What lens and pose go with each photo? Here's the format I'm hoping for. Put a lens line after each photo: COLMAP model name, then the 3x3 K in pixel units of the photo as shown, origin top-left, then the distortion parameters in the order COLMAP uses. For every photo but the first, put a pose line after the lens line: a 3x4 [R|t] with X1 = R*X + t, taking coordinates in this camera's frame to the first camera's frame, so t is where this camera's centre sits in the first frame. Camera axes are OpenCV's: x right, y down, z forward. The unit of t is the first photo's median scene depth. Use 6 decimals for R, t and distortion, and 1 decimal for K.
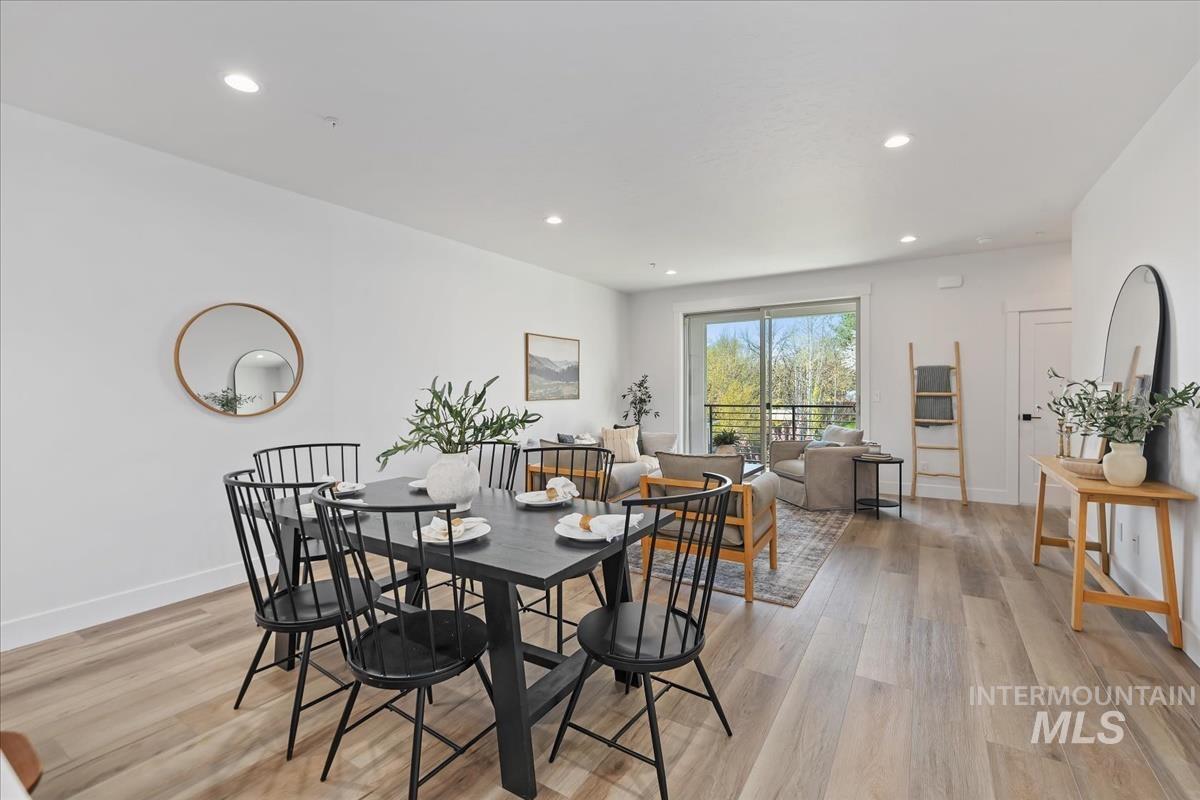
lens RADIAL K [[530.6, 0, 602.5], [0, 530.6, 397.6], [0, 0, 1]] dist [-0.003143, -0.000609]
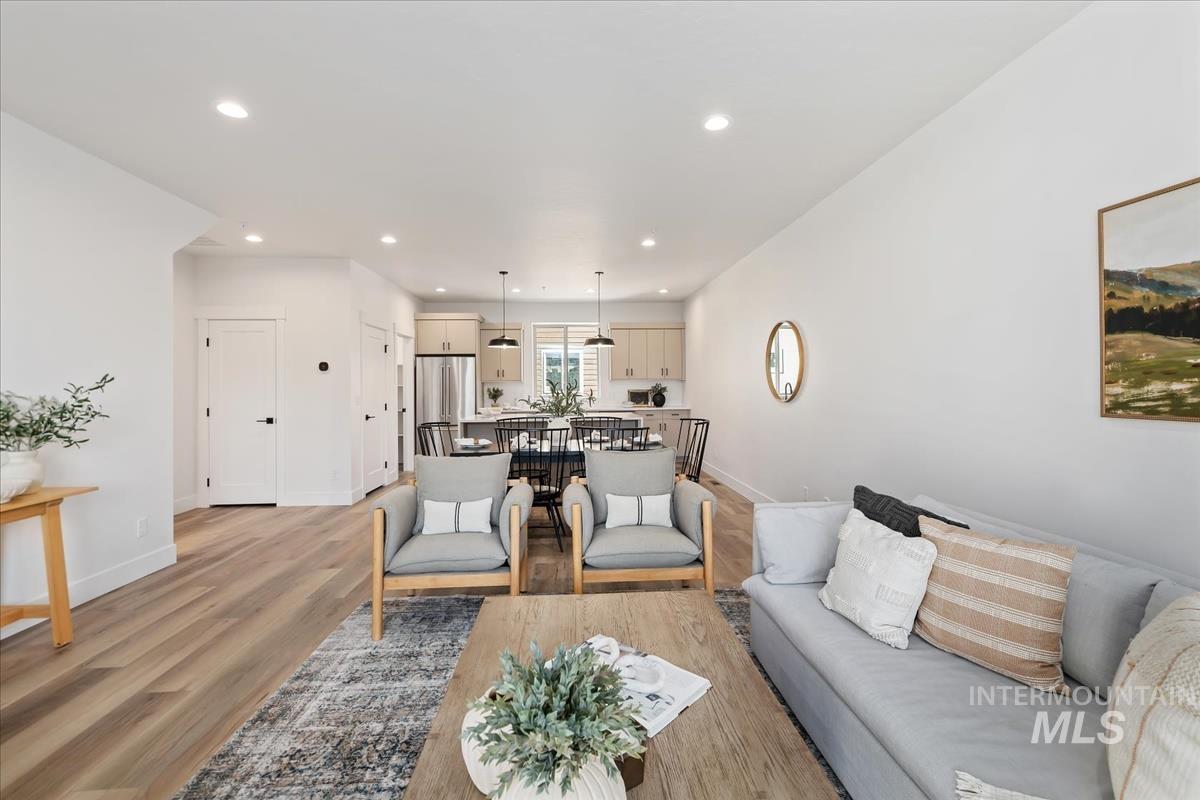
lens RADIAL K [[530.6, 0, 602.5], [0, 530.6, 379.0], [0, 0, 1]] dist [-0.003143, -0.000609]
pose [[-0.816859, 0.014785, -0.576648, 0.303051], [0.006231, 0.999839, 0.016808, -0.024212], [0.576804, 0.010136, -0.816820, 1.105119]]
